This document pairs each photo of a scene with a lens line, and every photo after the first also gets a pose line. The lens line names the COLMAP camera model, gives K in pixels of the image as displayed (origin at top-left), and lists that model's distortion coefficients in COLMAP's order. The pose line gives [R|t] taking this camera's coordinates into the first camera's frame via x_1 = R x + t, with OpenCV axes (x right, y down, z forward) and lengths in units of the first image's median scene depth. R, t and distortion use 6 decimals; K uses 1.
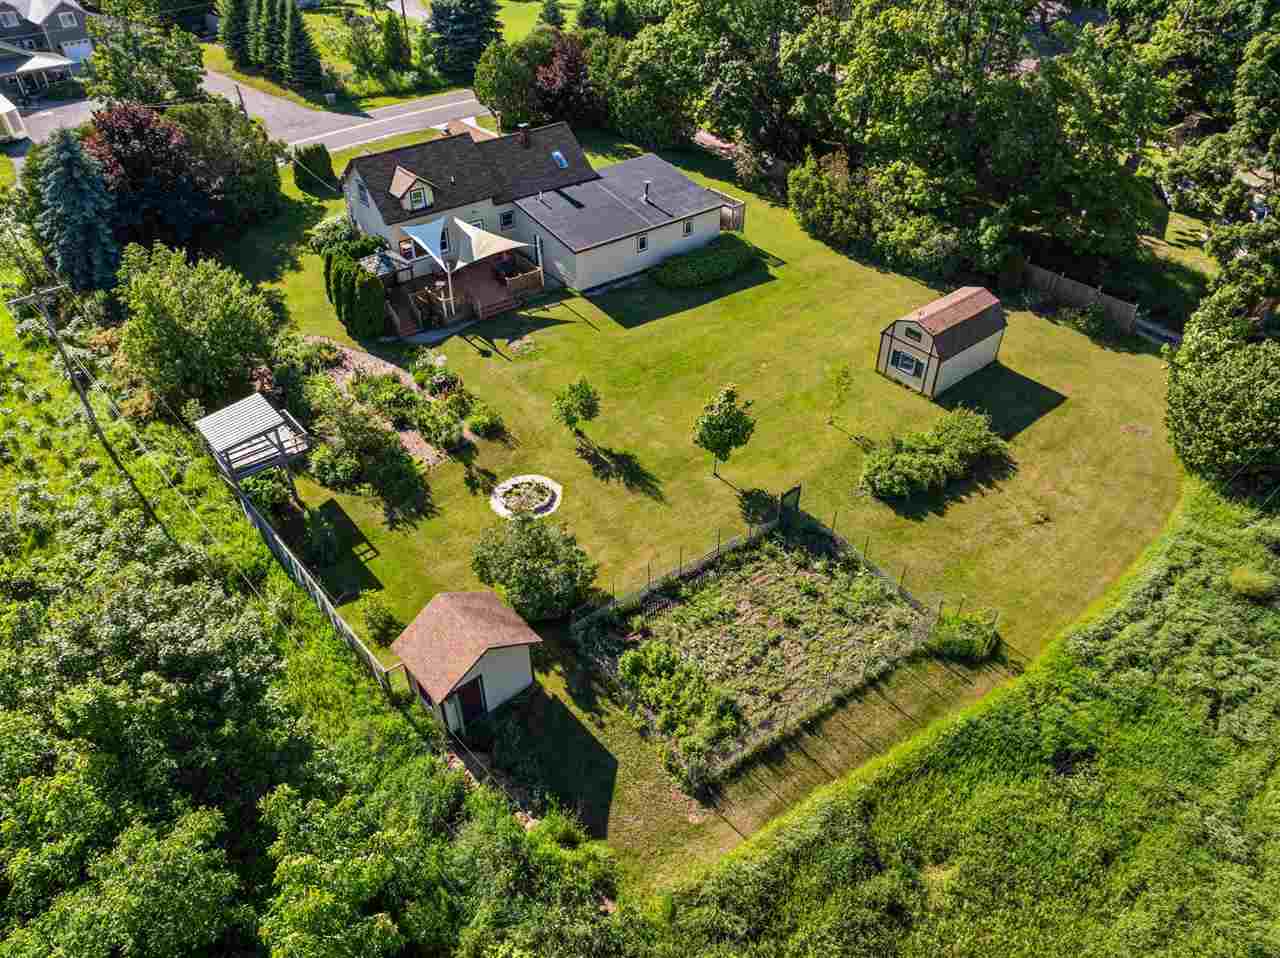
lens RADIAL K [[918.9, 0, 640.0], [0, 918.9, 479.0], [0, 0, 1]] dist [-0.039373, -0.000989]
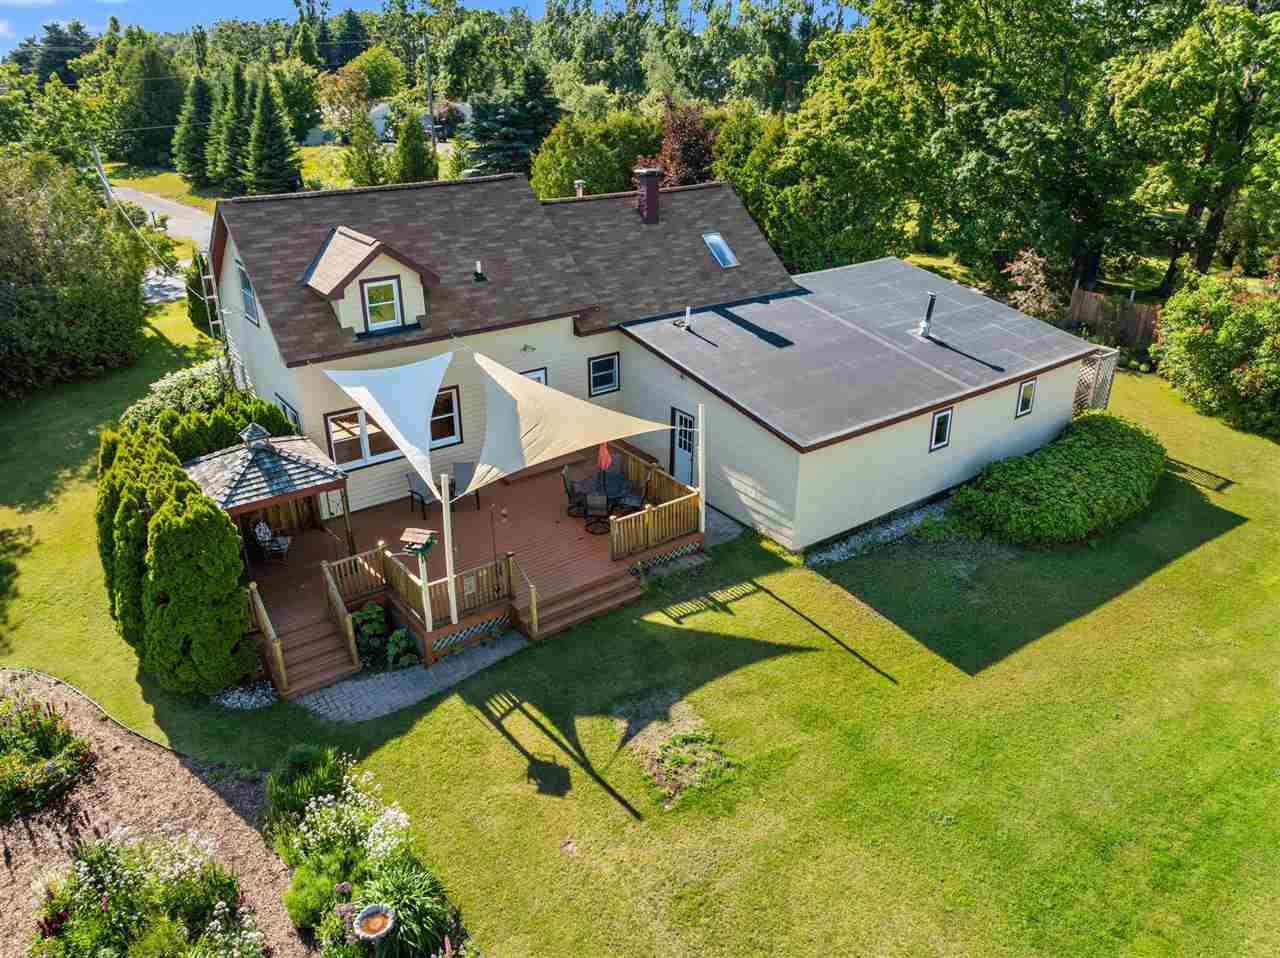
lens RADIAL K [[918.9, 0, 640.0], [0, 918.9, 479.0], [0, 0, 1]] dist [-0.039373, -0.000989]
pose [[0.999298, 0.014883, -0.034372, -0.122327], [-0.022028, 0.975715, -0.217933, -0.155826], [0.030293, 0.218537, 0.975358, 0.648460]]
